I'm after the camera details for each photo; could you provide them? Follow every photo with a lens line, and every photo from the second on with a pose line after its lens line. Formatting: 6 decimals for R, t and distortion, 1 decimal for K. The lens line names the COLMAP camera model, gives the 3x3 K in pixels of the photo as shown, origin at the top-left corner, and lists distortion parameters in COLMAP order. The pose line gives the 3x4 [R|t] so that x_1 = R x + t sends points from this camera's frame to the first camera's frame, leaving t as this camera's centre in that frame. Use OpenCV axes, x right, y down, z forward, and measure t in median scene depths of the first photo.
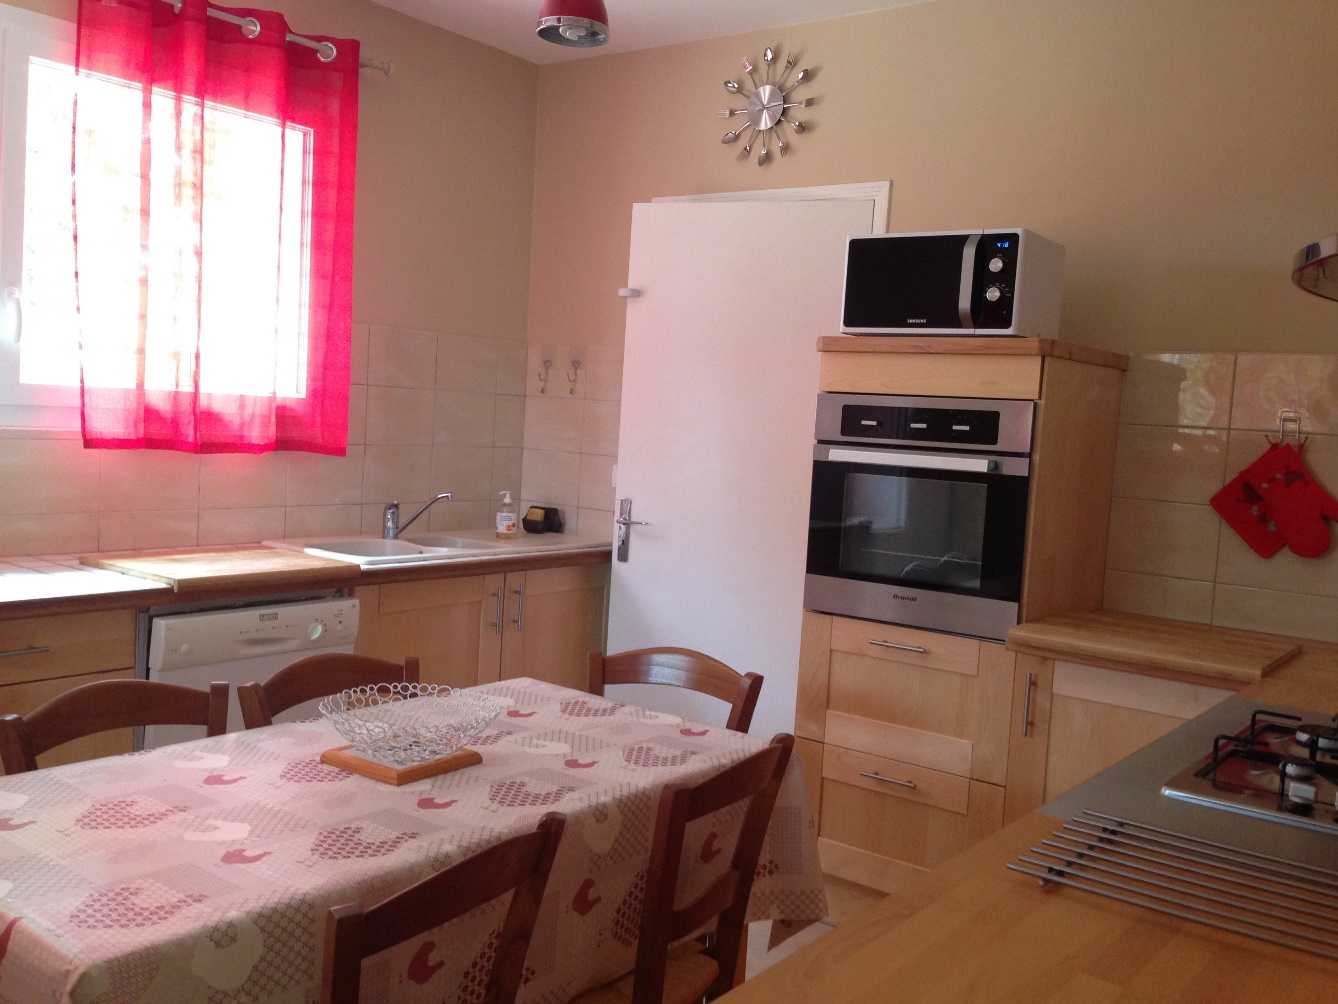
lens RADIAL K [[1225.2, 0, 669.5], [0, 1225.2, 508.4], [0, 0, 1]] dist [0.013873, 0.000000]
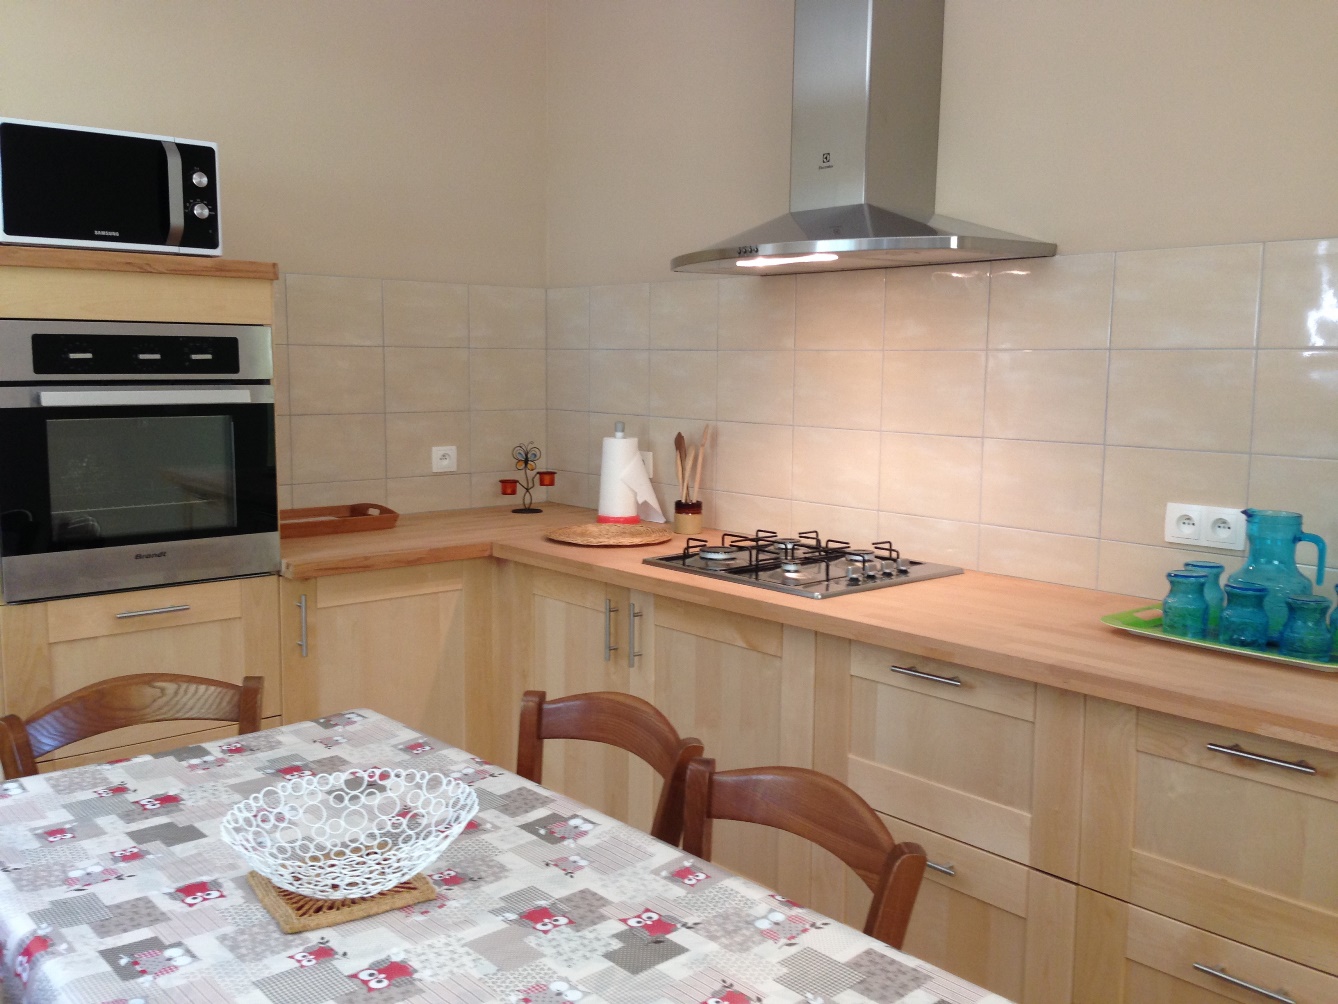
lens RADIAL K [[1225.2, 0, 669.8], [0, 1225.2, 495.3], [0, 0, 1]] dist [0.013873, 0.000000]
pose [[0.194417, -0.151049, 0.969219, -0.598858], [0.089970, 0.986654, 0.135719, -0.056520], [-0.976784, 0.060815, 0.205412, 0.474036]]
